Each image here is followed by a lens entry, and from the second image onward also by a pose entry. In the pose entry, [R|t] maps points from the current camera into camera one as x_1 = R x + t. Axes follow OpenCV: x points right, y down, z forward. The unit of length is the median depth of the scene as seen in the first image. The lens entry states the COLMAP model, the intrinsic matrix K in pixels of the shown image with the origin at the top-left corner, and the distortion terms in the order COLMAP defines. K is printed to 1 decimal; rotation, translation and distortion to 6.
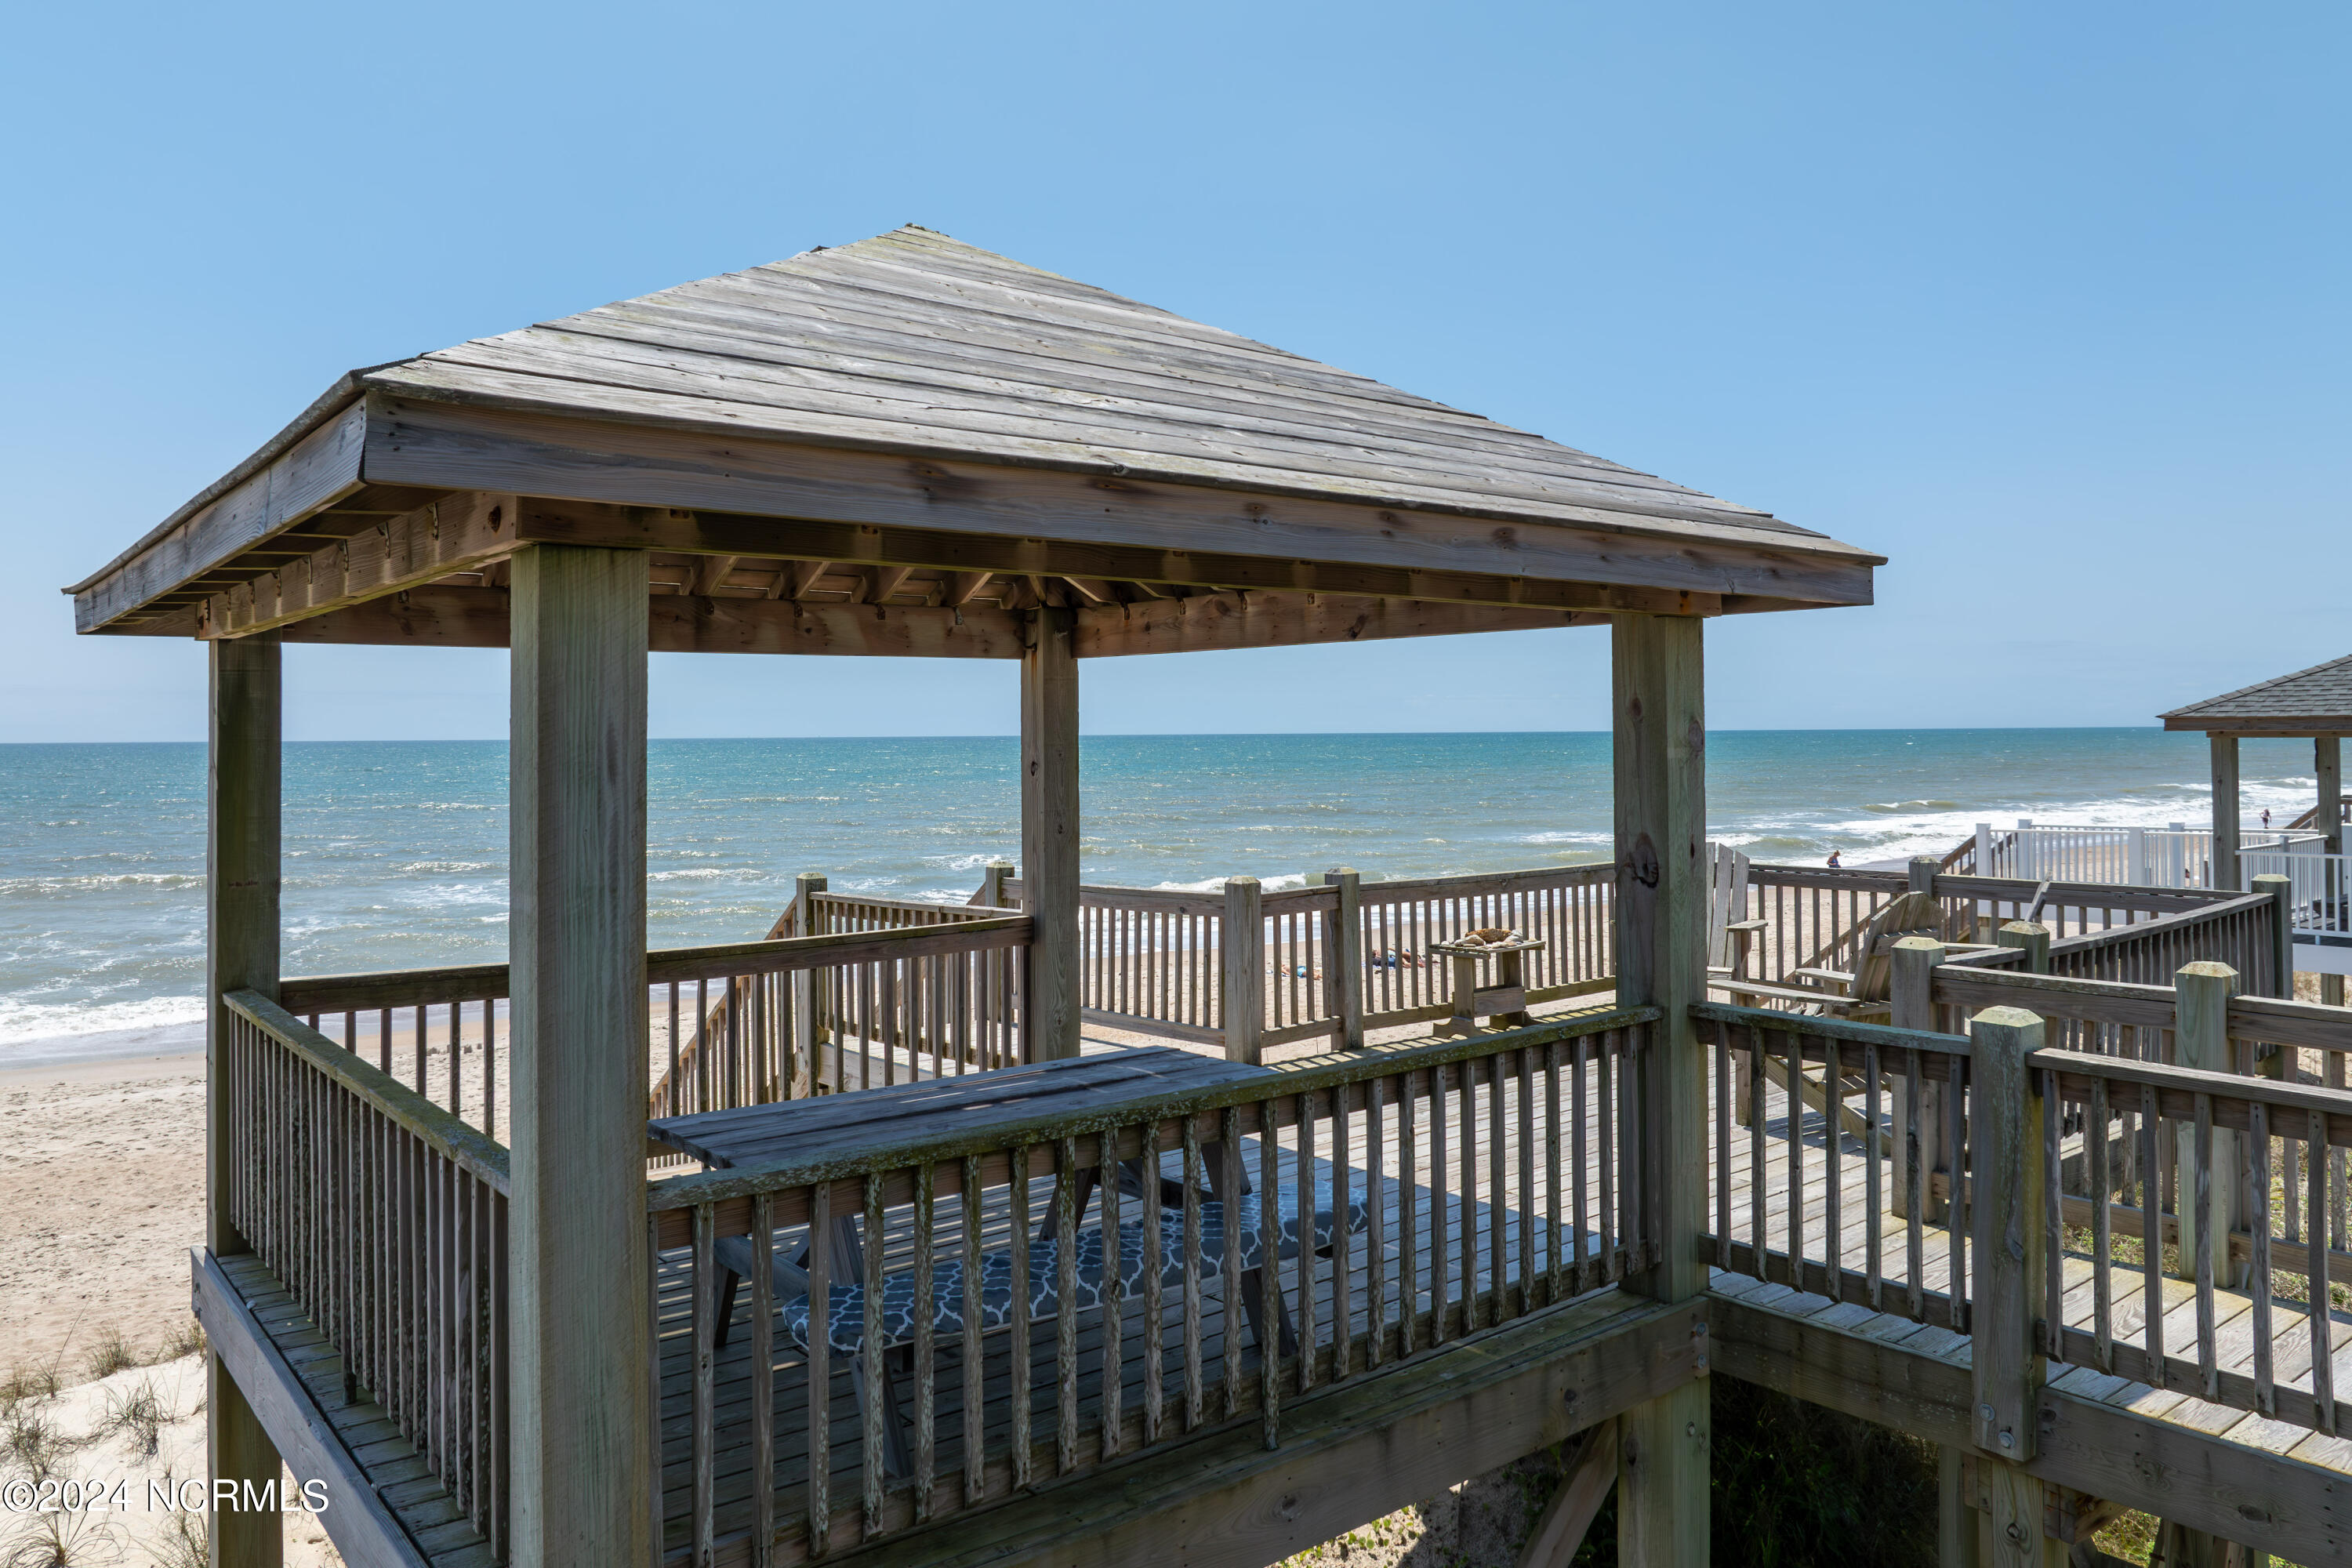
lens RADIAL K [[1655.3, 0, 1181.8], [0, 1655.3, 775.4], [0, 0, 1]] dist [-0.034424, 0.017126]
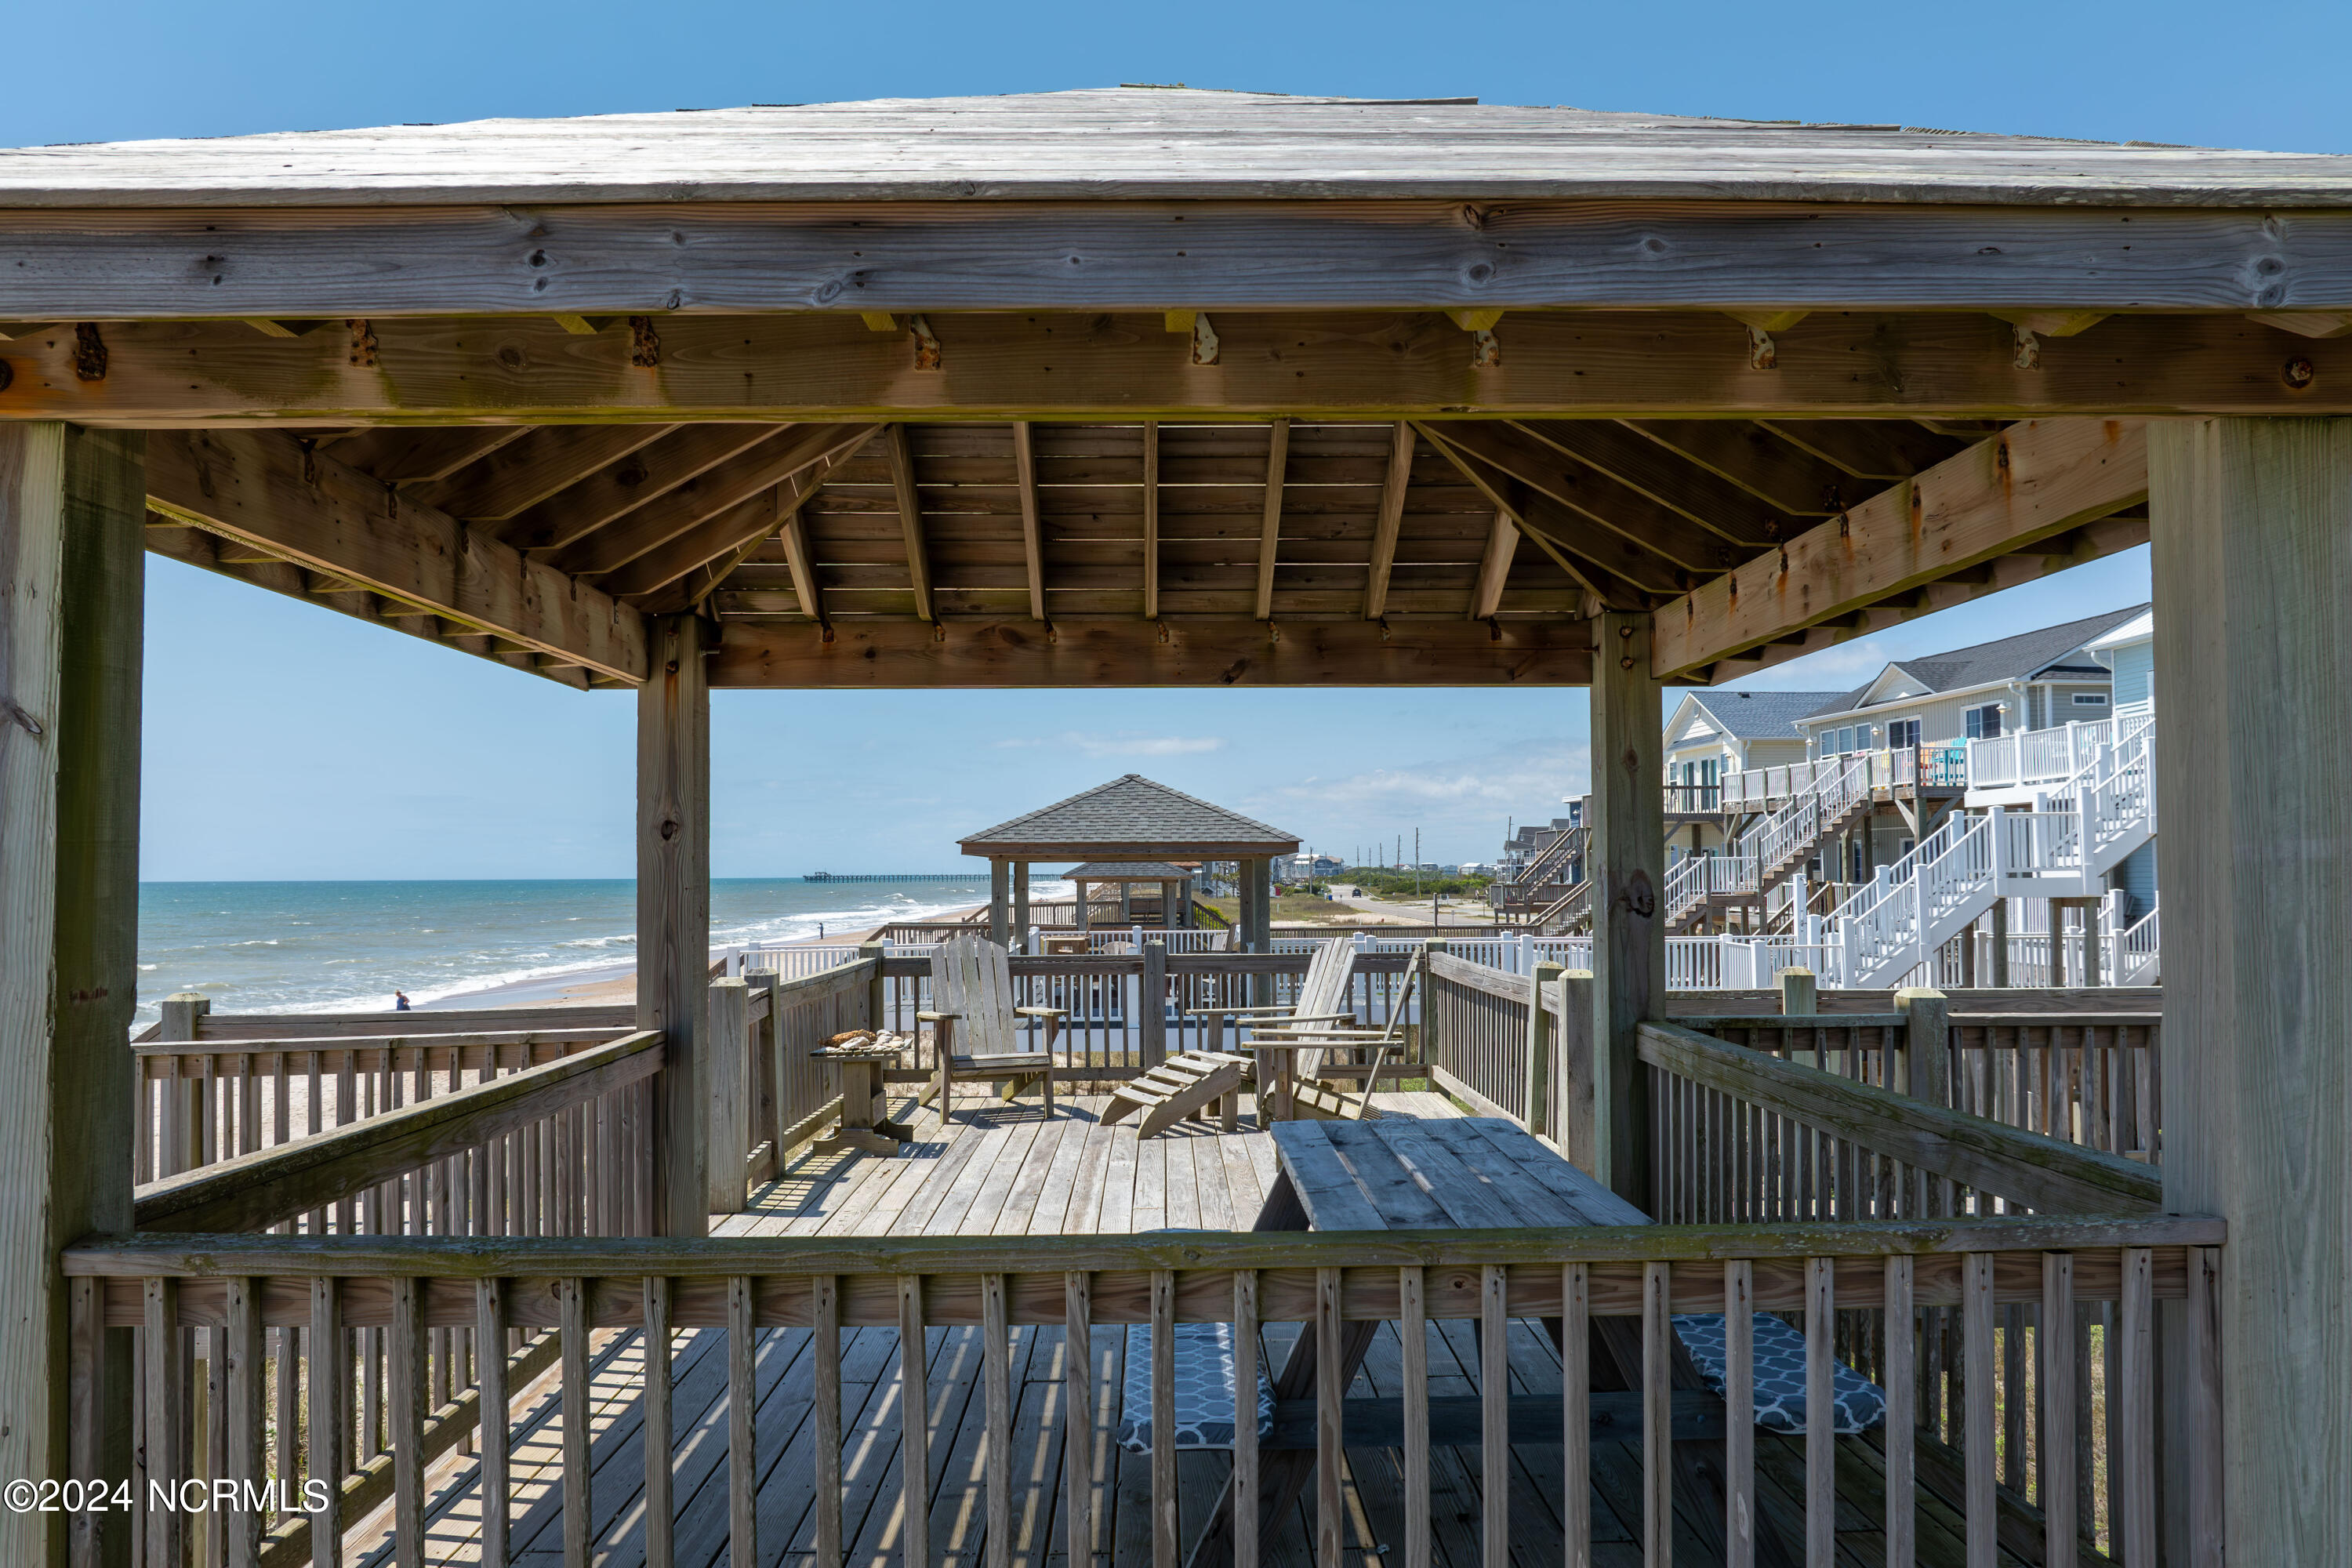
lens RADIAL K [[1655.3, 0, 1180.7], [0, 1655.3, 797.2], [0, 0, 1]] dist [-0.034424, 0.017126]
pose [[0.597398, 0.039240, 0.800984, -0.586011], [0.026629, 0.997281, -0.068717, 0.039981], [-0.801503, 0.062381, 0.594729, 0.419667]]
